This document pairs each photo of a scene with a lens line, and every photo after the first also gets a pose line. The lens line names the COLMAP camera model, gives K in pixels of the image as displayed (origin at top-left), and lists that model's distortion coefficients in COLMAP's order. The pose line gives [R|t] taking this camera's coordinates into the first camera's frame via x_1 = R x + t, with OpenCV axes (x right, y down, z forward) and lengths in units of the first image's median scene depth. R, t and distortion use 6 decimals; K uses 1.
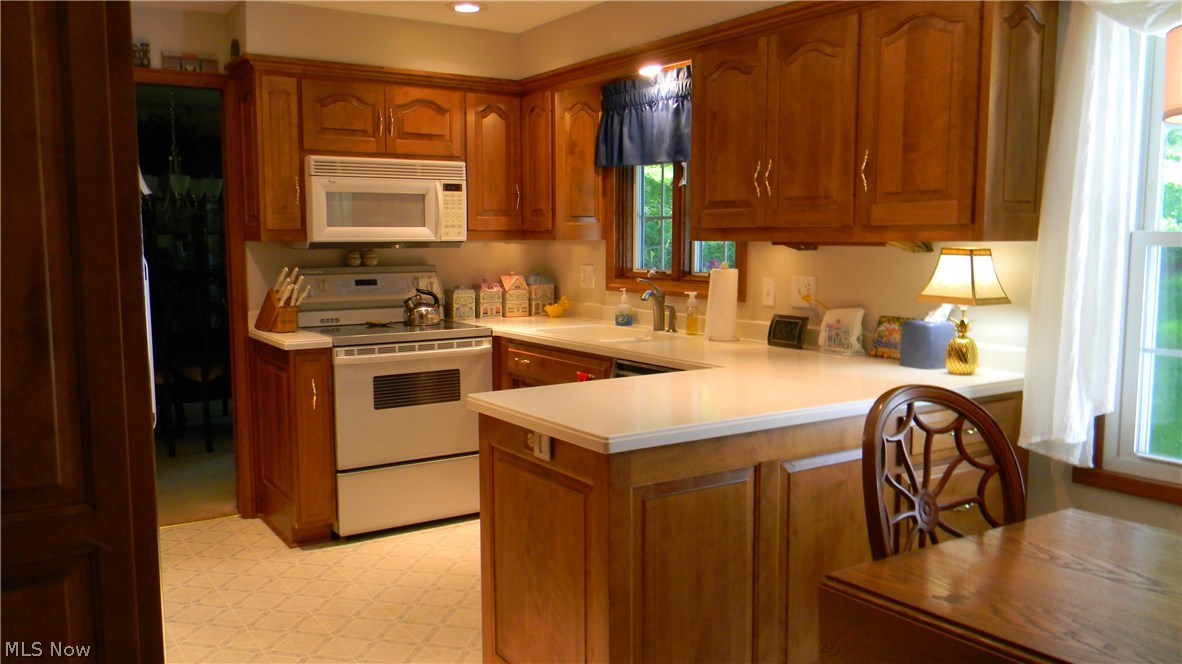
lens RADIAL K [[962.0, 0, 591.0], [0, 962.0, 332.0], [0, 0, 1]] dist [0.026191, 0.005325]
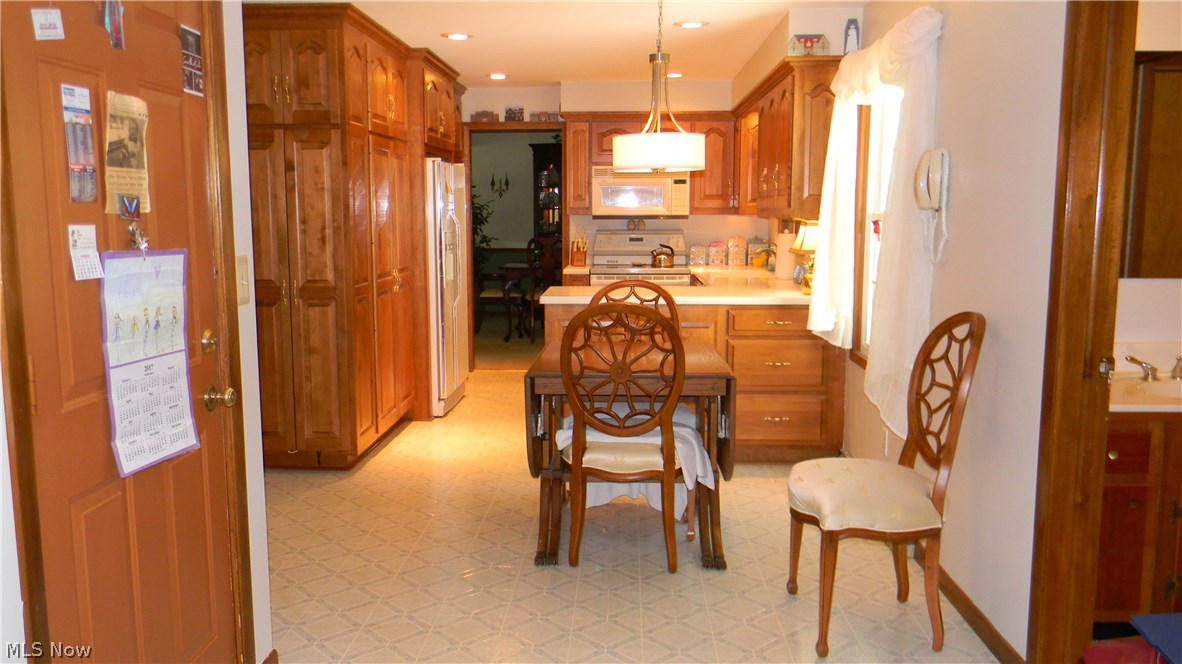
lens RADIAL K [[962.0, 0, 591.0], [0, 962.0, 332.0], [0, 0, 1]] dist [0.026191, 0.005325]
pose [[0.815597, 0.079156, -0.573180, 0.675468], [-0.063453, 0.996860, 0.047376, 0.033950], [0.575130, -0.002270, 0.818059, -0.405799]]
